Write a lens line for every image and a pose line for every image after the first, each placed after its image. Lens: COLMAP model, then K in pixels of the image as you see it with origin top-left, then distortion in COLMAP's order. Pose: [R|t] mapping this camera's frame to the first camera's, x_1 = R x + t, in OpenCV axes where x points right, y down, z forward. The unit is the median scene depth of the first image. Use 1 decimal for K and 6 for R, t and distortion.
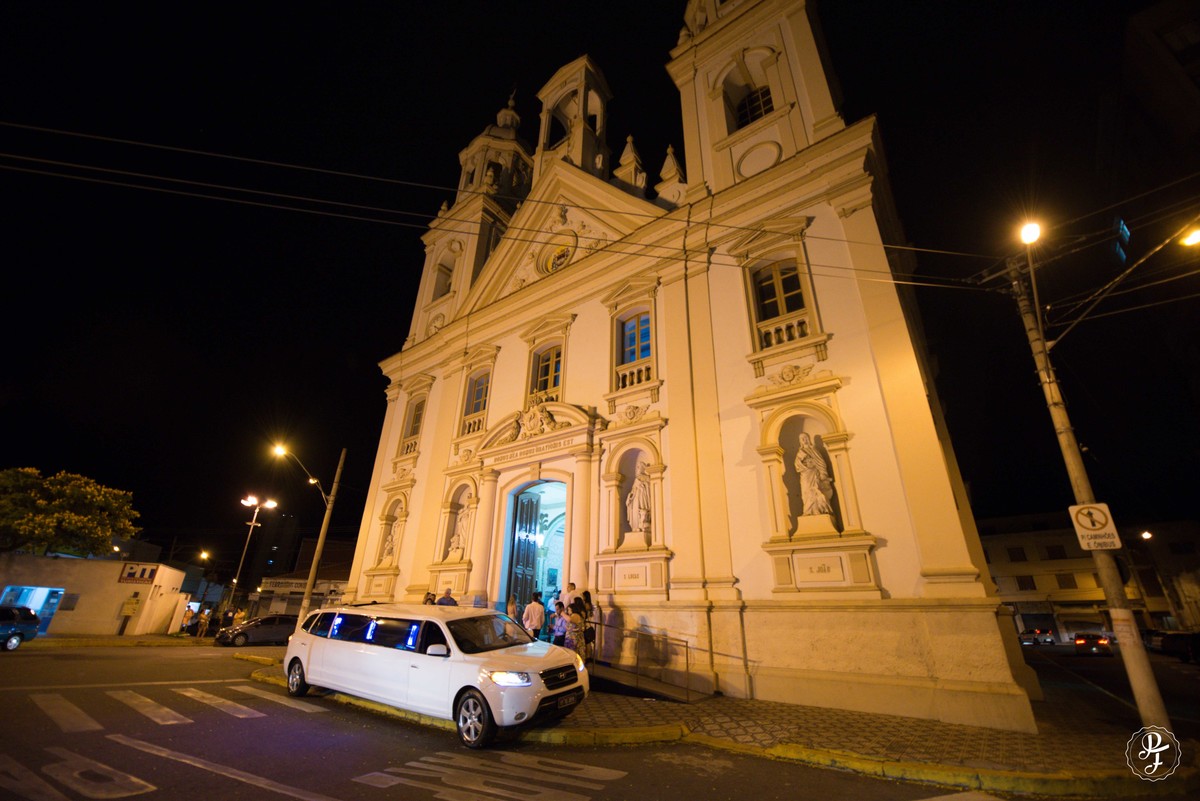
lens RADIAL K [[474.2, 0, 597.9], [0, 474.2, 401.8], [0, 0, 1]] dist [-0.013785, -0.002444]
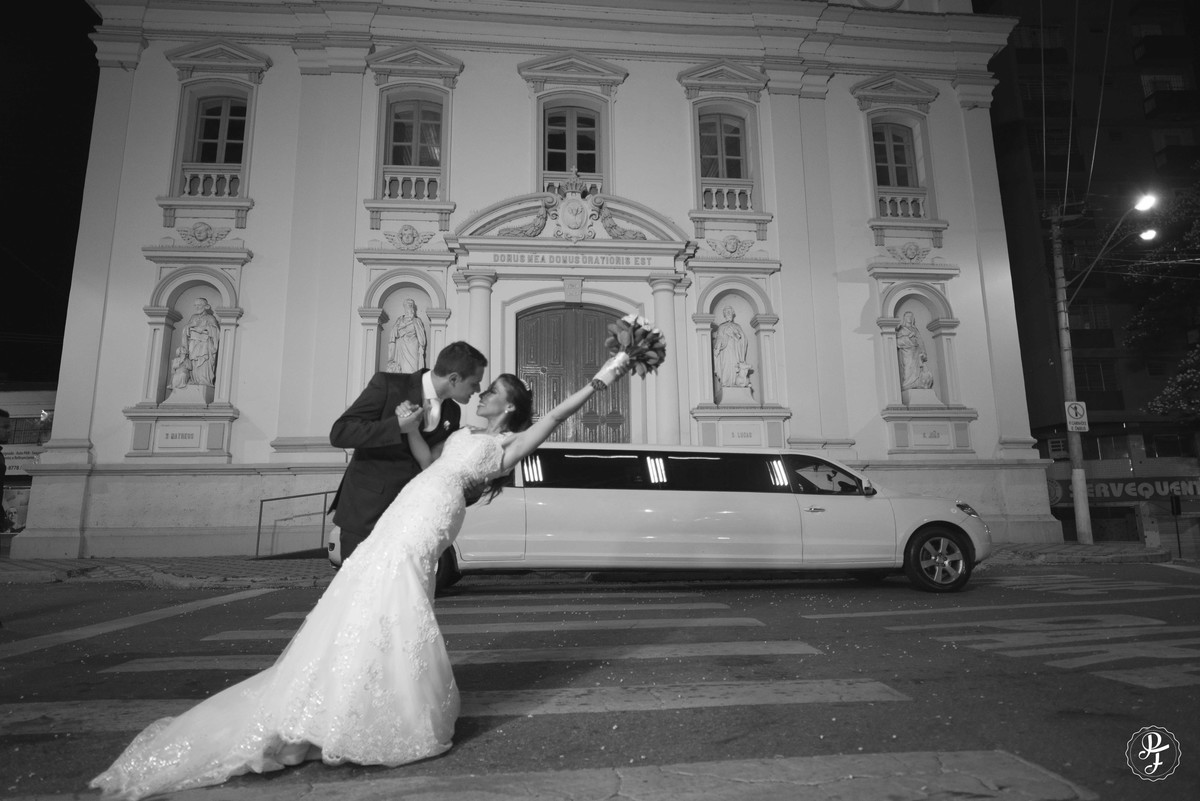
lens RADIAL K [[643.7, 0, 599.4], [0, 643.7, 394.4], [0, 0, 1]] dist [-0.003808, -0.002902]
pose [[0.750602, 0.090485, 0.654529, -0.880818], [-0.251221, 0.955270, 0.156035, 0.169154], [-0.611133, -0.281552, 0.739760, 0.284683]]
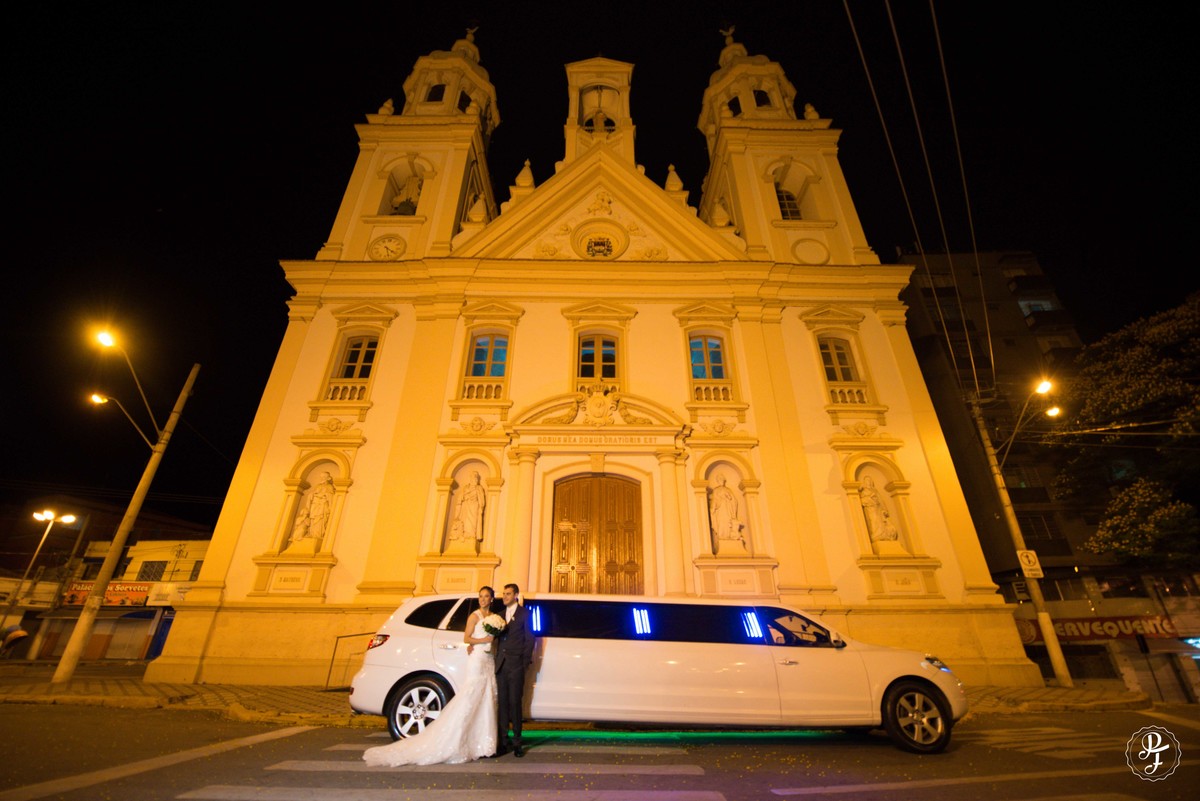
lens RADIAL K [[474.2, 0, 601.6], [0, 474.2, 398.0], [0, 0, 1]] dist [-0.013785, -0.002444]
pose [[0.801427, 0.258822, 0.539190, -0.806720], [-0.237284, 0.965125, -0.110591, 0.155817], [-0.549009, -0.039310, 0.834892, 0.293272]]
